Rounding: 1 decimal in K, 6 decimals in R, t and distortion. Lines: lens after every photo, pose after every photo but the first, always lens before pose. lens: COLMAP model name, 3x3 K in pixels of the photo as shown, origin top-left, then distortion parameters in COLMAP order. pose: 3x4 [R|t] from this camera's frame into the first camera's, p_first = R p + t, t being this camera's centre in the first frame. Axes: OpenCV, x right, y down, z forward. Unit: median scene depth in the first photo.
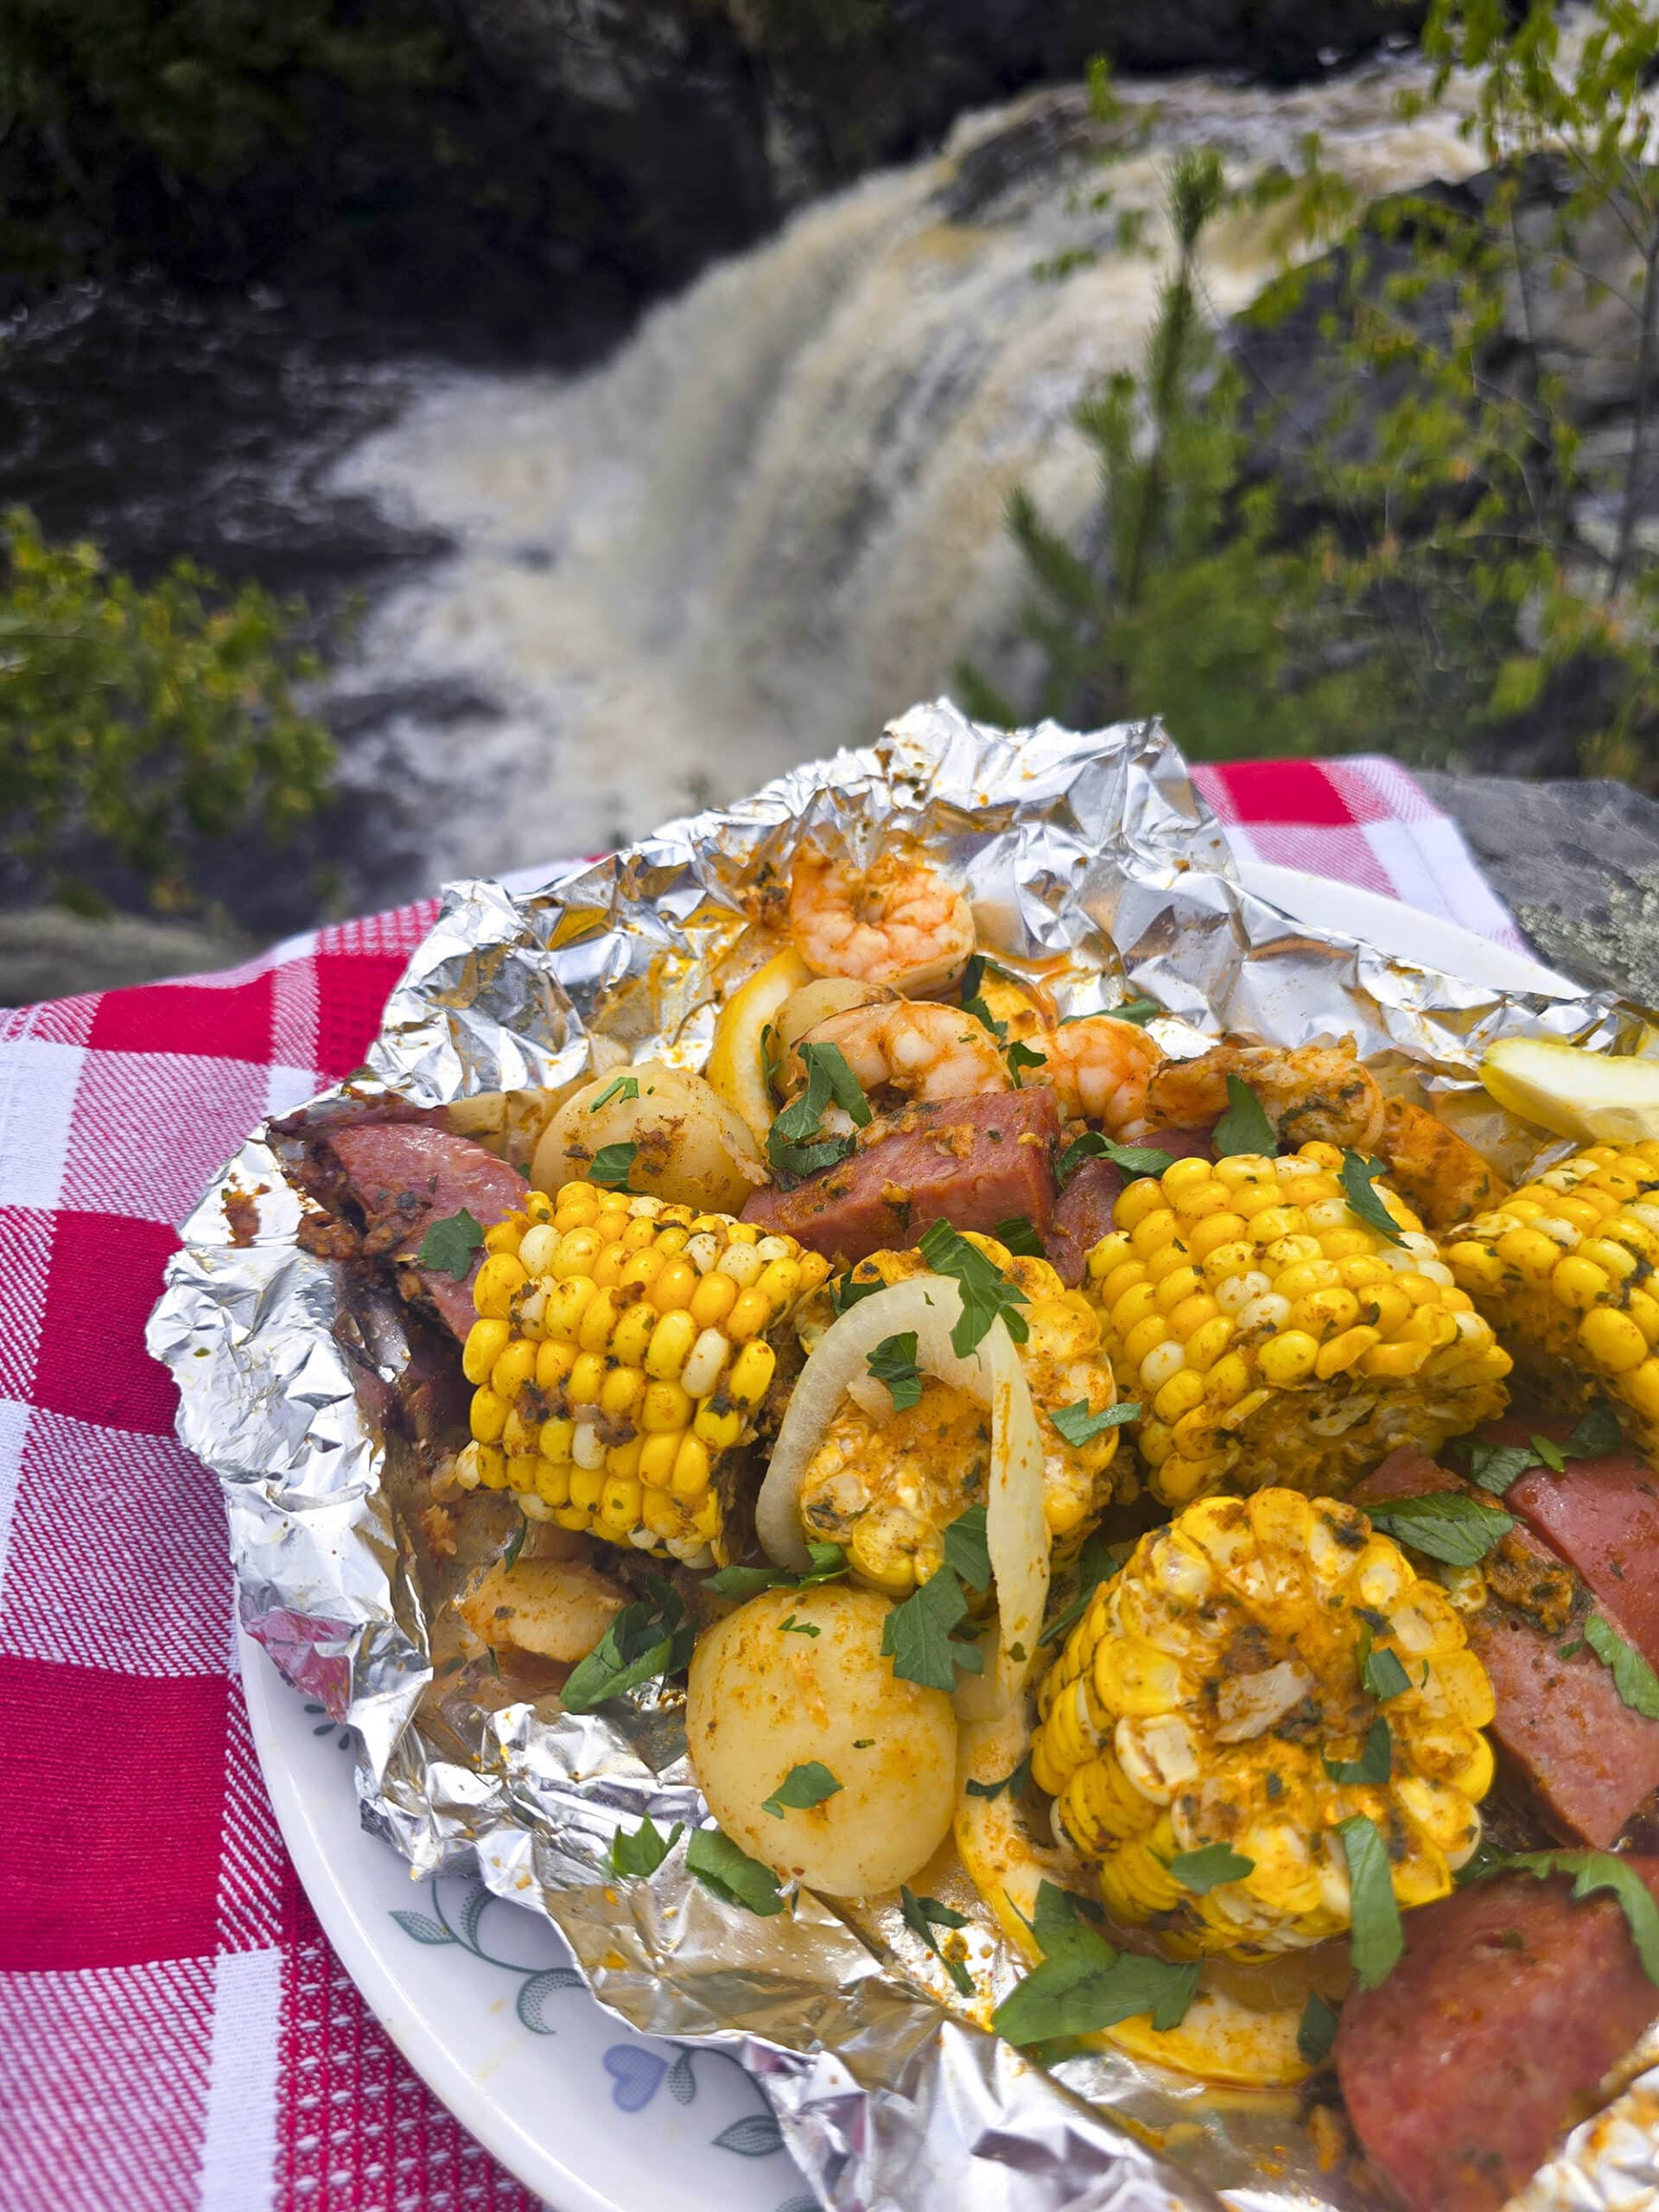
lens RADIAL K [[1577.3, 0, 806.5], [0, 1577.3, 1100.3], [0, 0, 1]] dist [-0.002255, -0.033108]
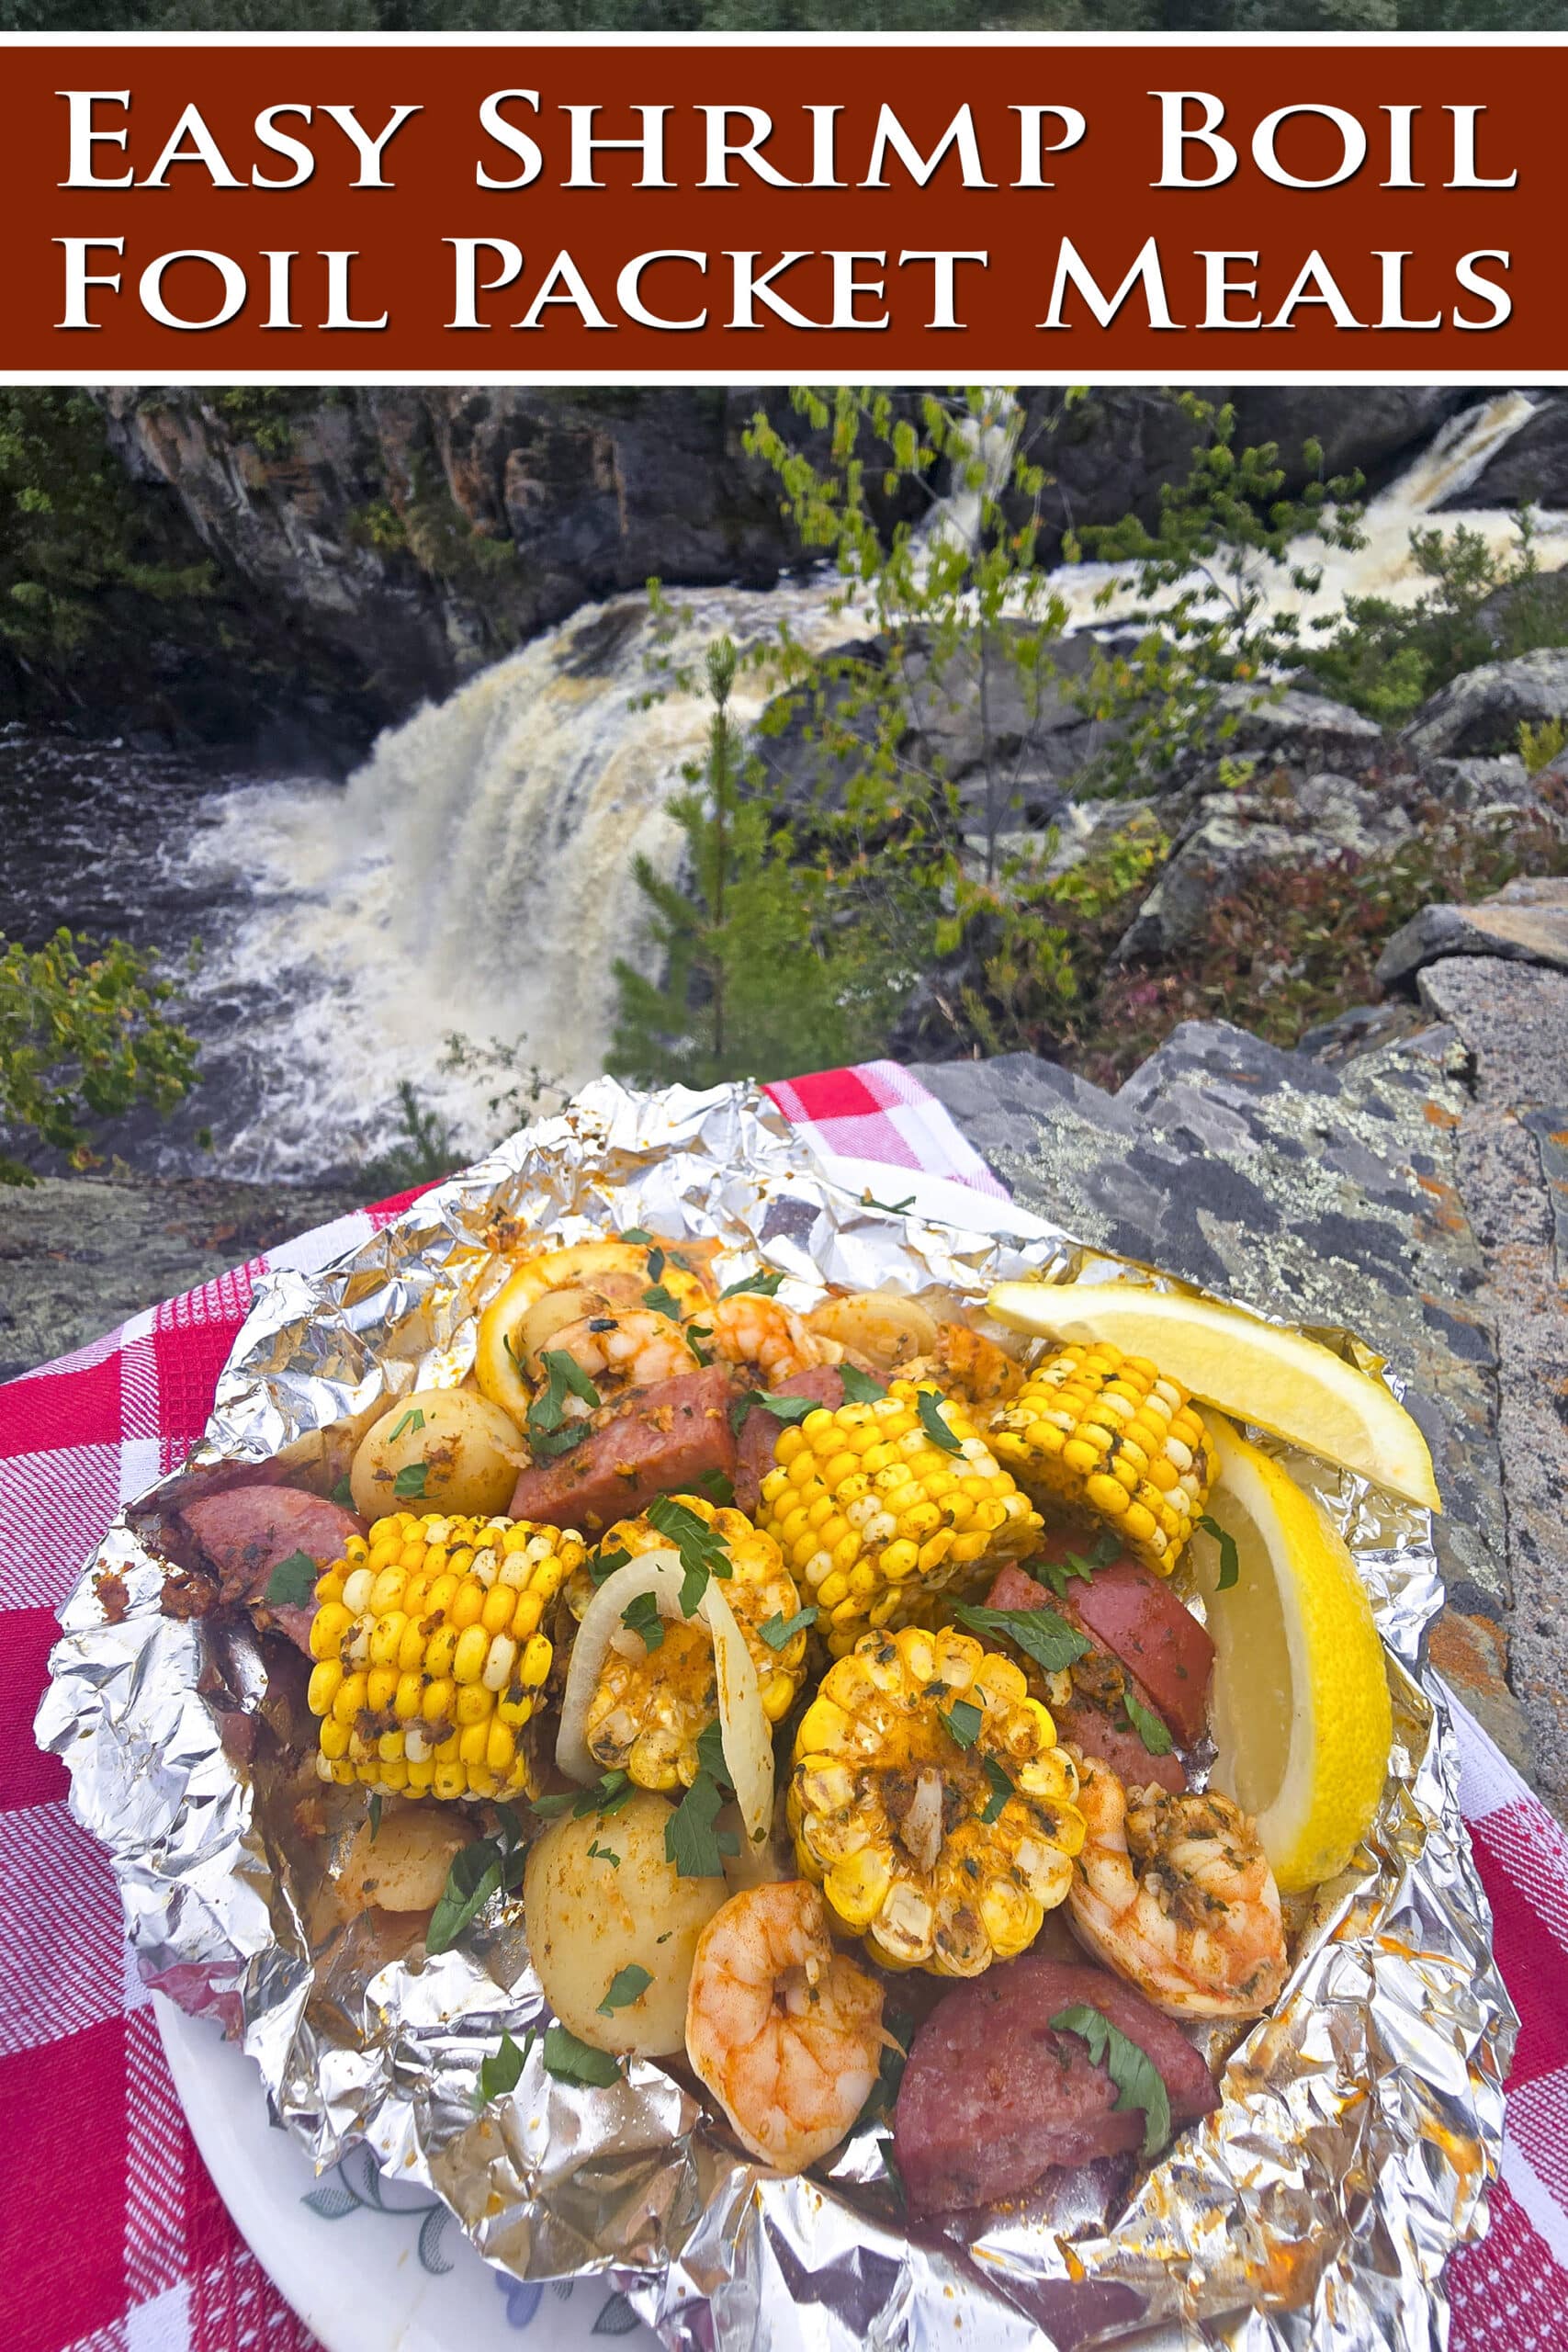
lens RADIAL K [[994.9, 0, 778.6], [0, 994.9, 1152.4], [0, 0, 1]] dist [-0.016726, -0.002206]
pose [[0.964557, -0.139182, 0.224182, 0.029360], [0.151992, 0.987537, -0.040849, -0.157304], [-0.215703, 0.073475, 0.973691, 0.087558]]
